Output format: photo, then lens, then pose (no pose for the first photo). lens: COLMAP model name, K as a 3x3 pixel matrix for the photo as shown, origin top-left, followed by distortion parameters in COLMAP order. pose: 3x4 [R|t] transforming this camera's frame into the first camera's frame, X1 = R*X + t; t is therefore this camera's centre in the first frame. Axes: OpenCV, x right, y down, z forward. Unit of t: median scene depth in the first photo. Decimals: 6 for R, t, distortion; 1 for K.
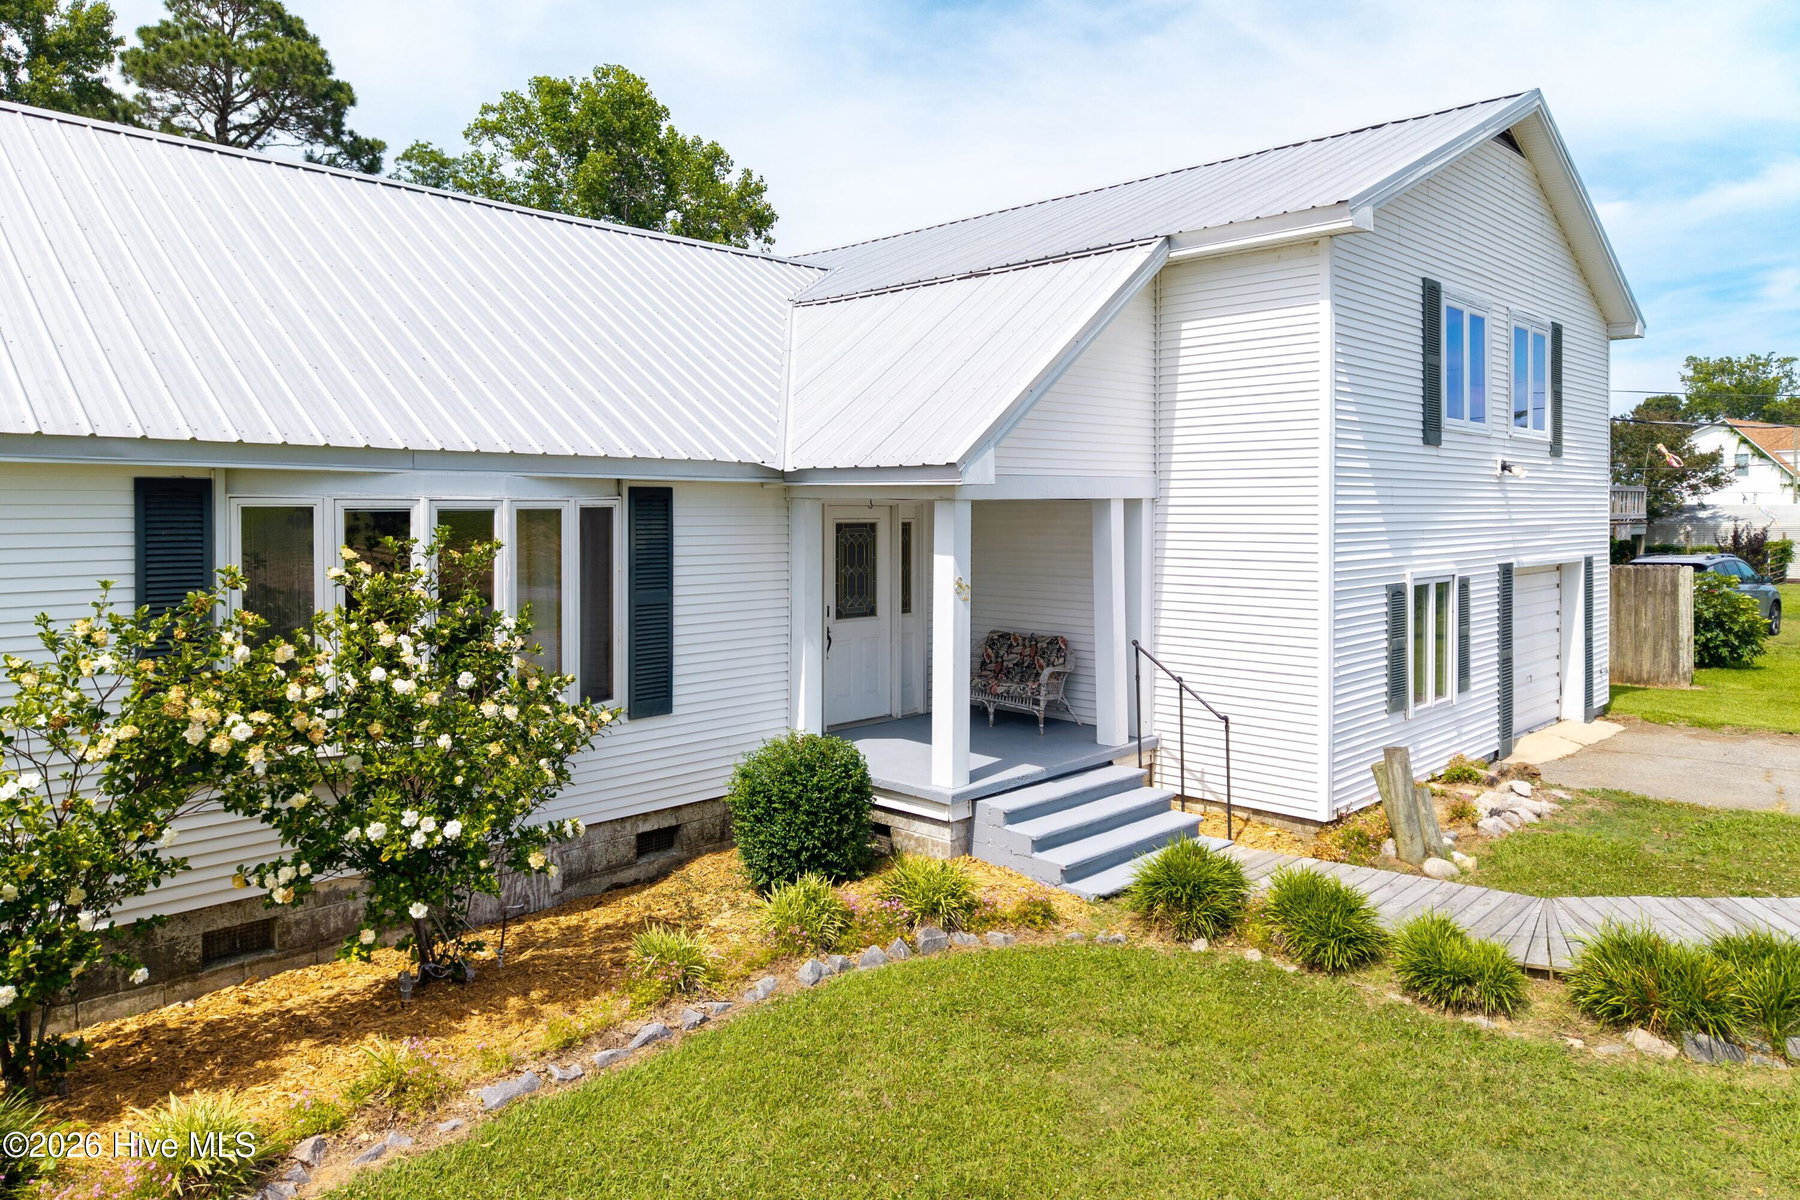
lens RADIAL K [[1203.6, 0, 912.5], [0, 1203.6, 516.1], [0, 0, 1]] dist [0.029595, -0.030587]
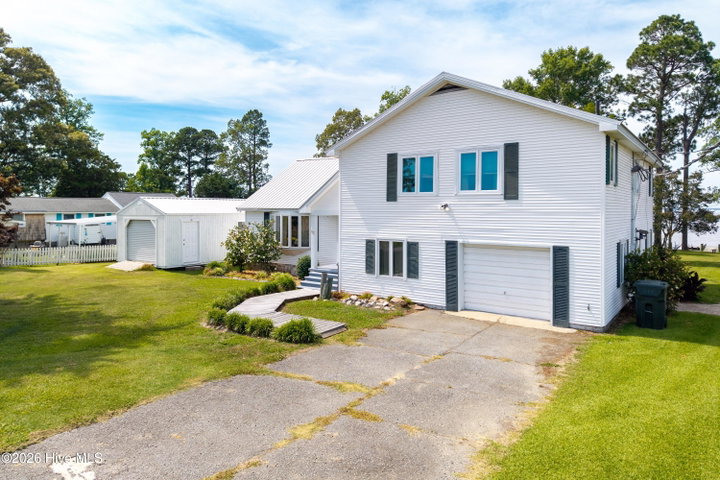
lens RADIAL K [[481.5, 0, 360.1], [0, 481.5, 207.8], [0, 0, 1]] dist [0.029595, -0.030587]
pose [[0.129659, -0.001599, -0.991557, 1.941072], [-0.006799, 0.999974, -0.002502, -0.039343], [0.991535, 0.007066, 0.129644, 0.811635]]
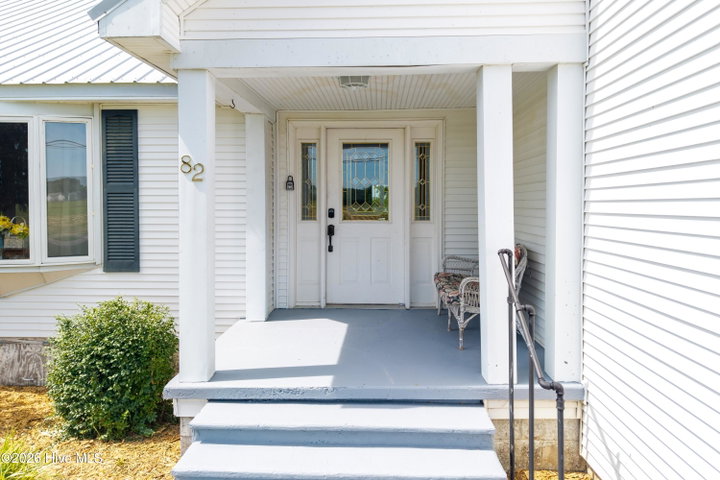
lens RADIAL K [[481.5, 0, 365.7], [0, 481.5, 230.3], [0, 0, 1]] dist [0.029595, -0.030587]
pose [[0.674764, 0.042140, -0.736829, 0.350393], [-0.006313, 0.998662, 0.051333, 0.076604], [0.738006, -0.029986, 0.674127, 0.741764]]
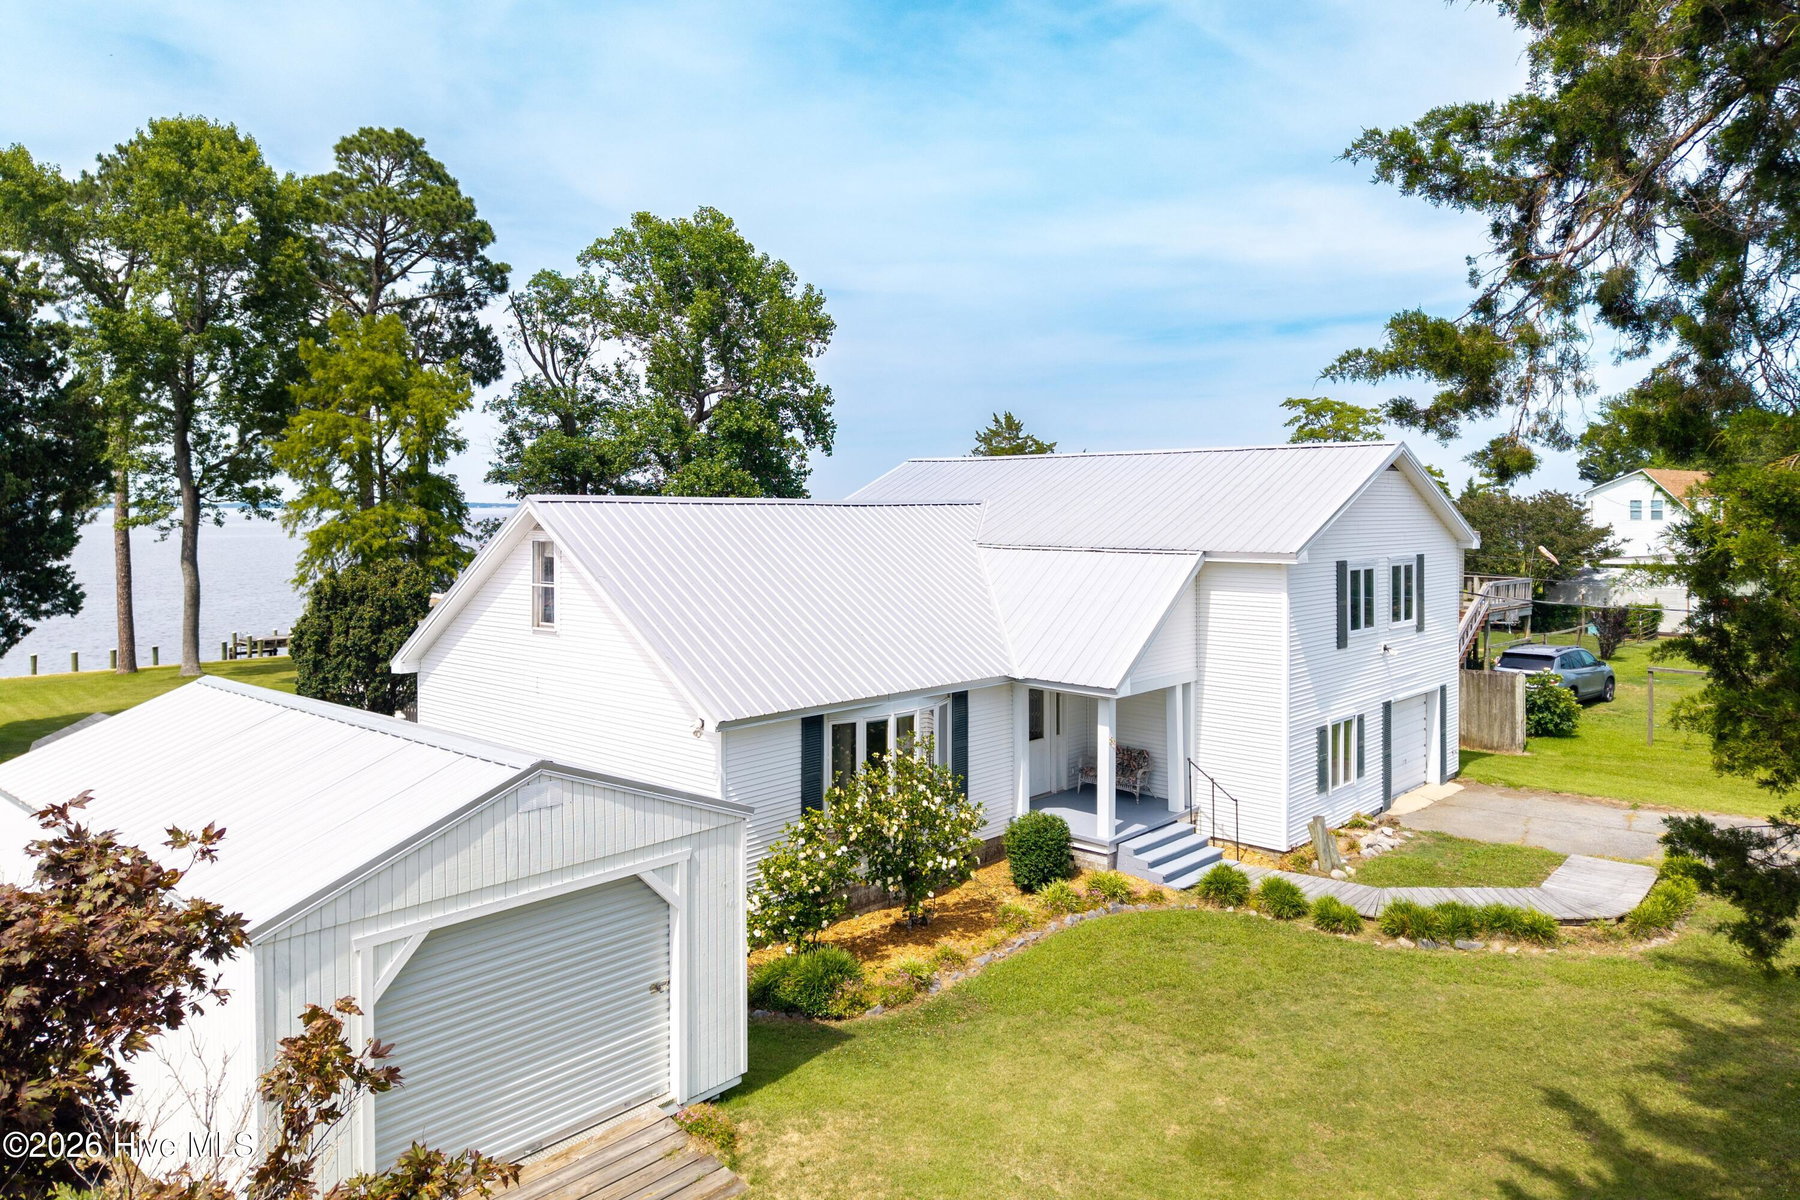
lens RADIAL K [[1203.6, 0, 909.3], [0, 1203.6, 514.0], [0, 0, 1]] dist [0.029595, -0.030587]
pose [[0.999782, 0.000618, 0.020858, -0.309890], [-0.000594, 0.999999, -0.001176, -0.290949], [-0.020858, 0.001163, 0.999782, -0.949850]]
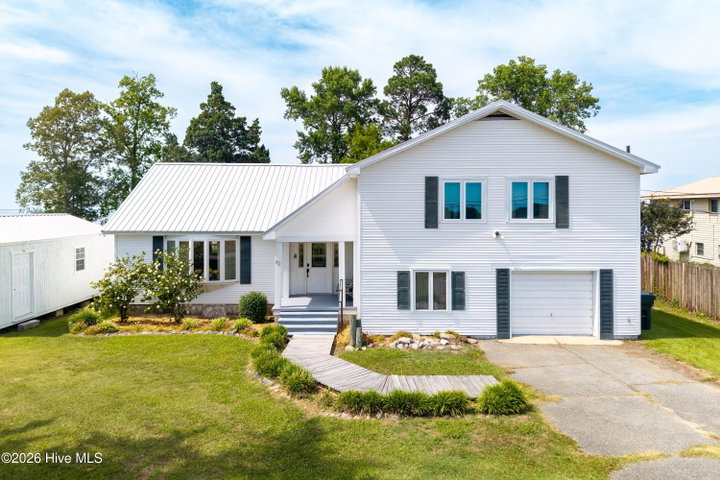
lens RADIAL K [[481.5, 0, 363.2], [0, 481.5, 210.7], [0, 0, 1]] dist [0.029595, -0.030587]
pose [[0.689624, 0.002091, -0.724164, 1.334364], [-0.004723, 0.999988, -0.001610, -0.111498], [0.724152, 0.004530, 0.689626, 0.012240]]
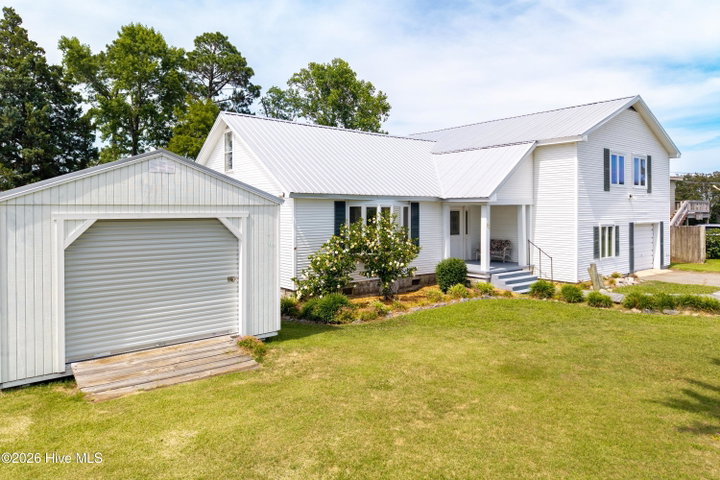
lens RADIAL K [[481.5, 0, 363.1], [0, 481.5, 207.3], [0, 0, 1]] dist [0.029595, -0.030587]
pose [[0.992057, 0.000032, -0.125790, -0.165389], [-0.001384, 0.999942, -0.010662, 0.012067], [0.125782, 0.010752, 0.992000, -0.699920]]
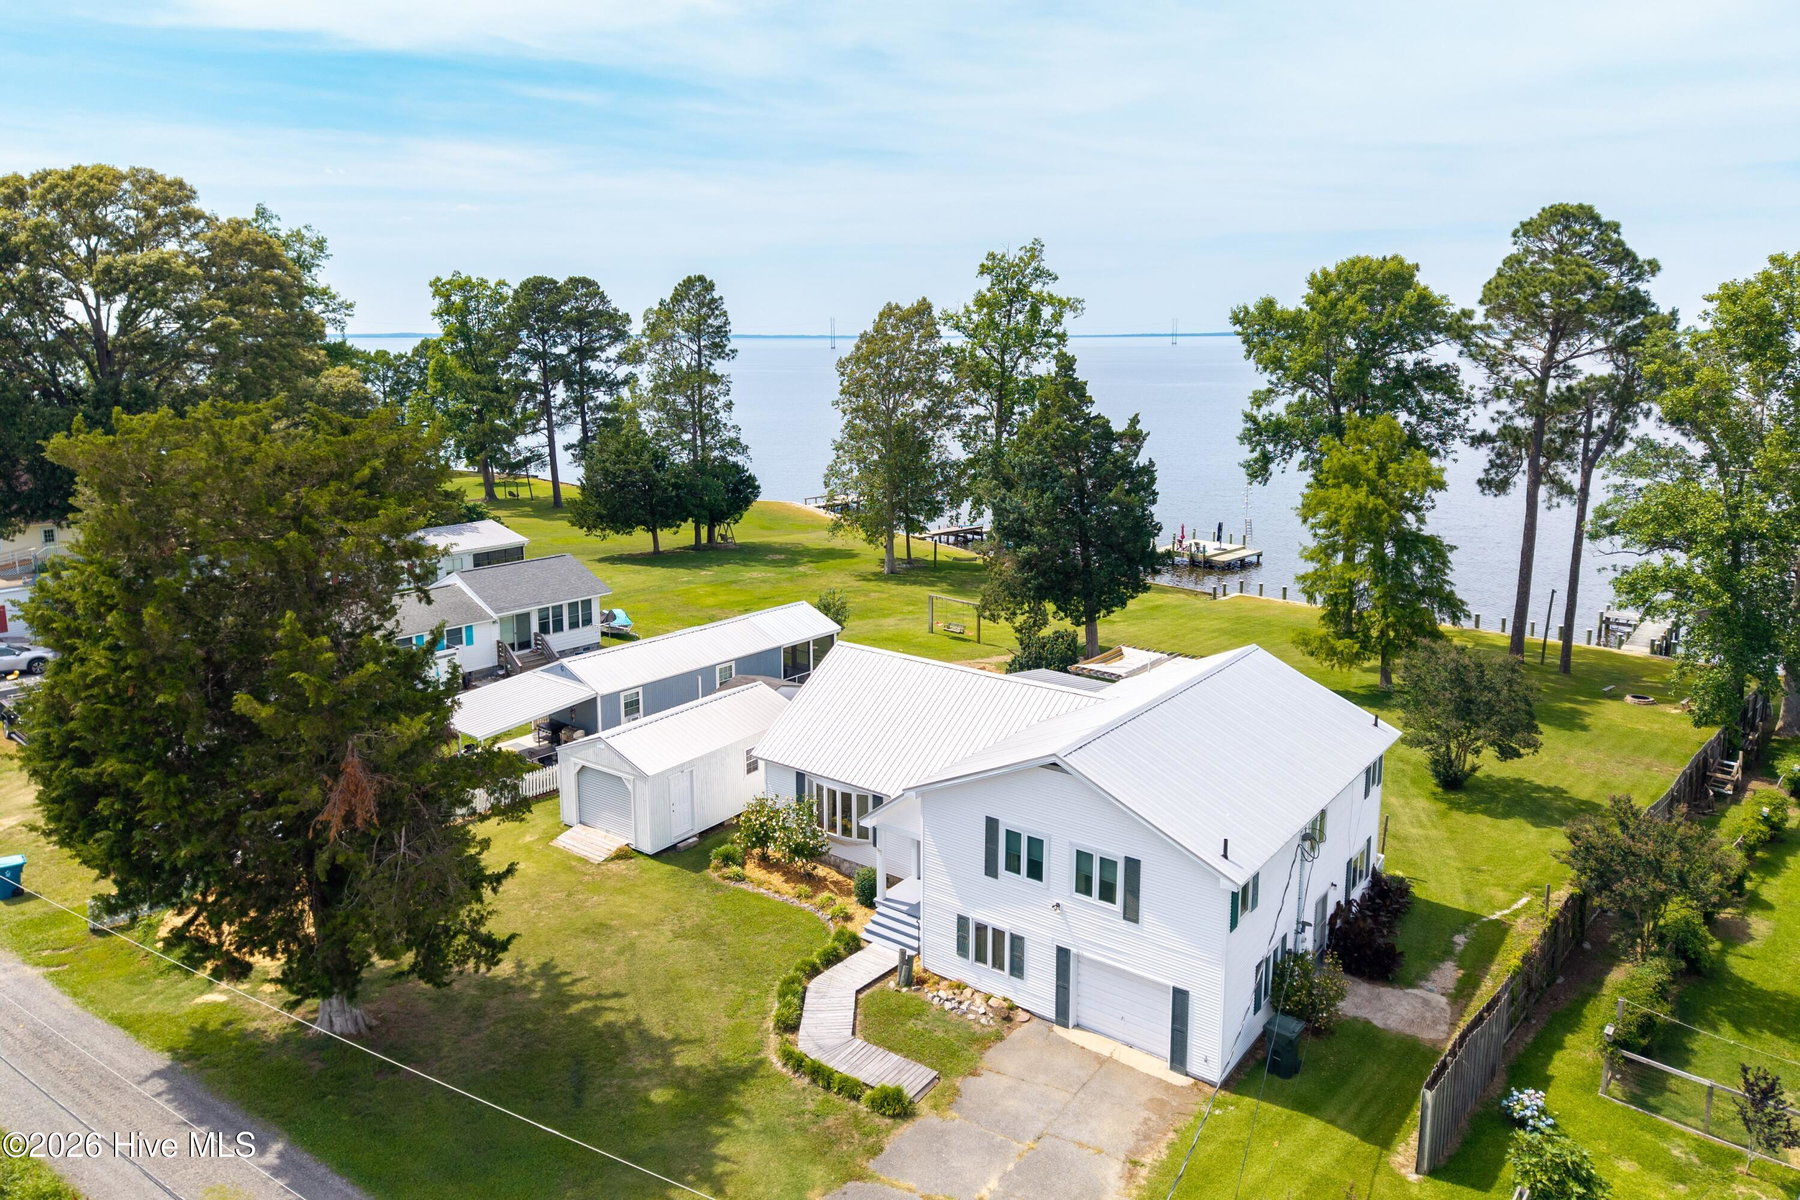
lens RADIAL K [[1203.6, 0, 903.8], [0, 1203.6, 516.3], [0, 0, 1]] dist [0.029595, -0.030587]
pose [[0.114452, 0.149948, -0.982047, 3.196550], [-0.005485, 0.988623, 0.150313, -1.370631], [0.993414, -0.011817, 0.113972, 0.567663]]
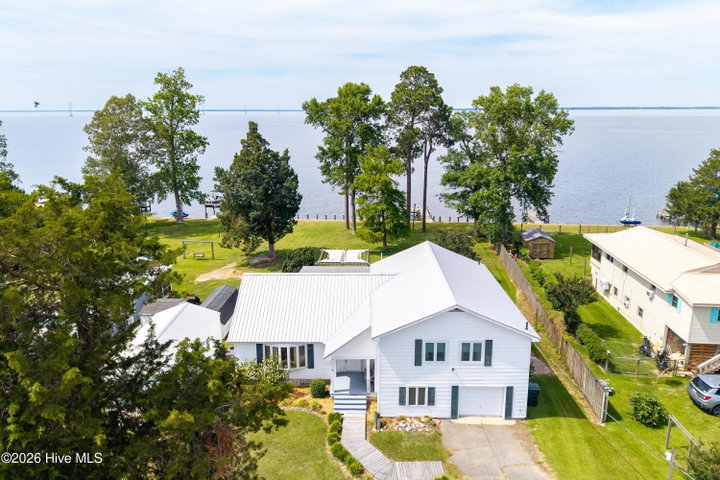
lens RADIAL K [[481.5, 0, 365.7], [0, 481.5, 207.9], [0, 0, 1]] dist [0.029595, -0.030587]
pose [[0.686759, 0.145566, -0.712160, 1.993051], [-0.006384, 0.980913, 0.194342, -1.389102], [0.726857, -0.128920, 0.674580, -0.728638]]
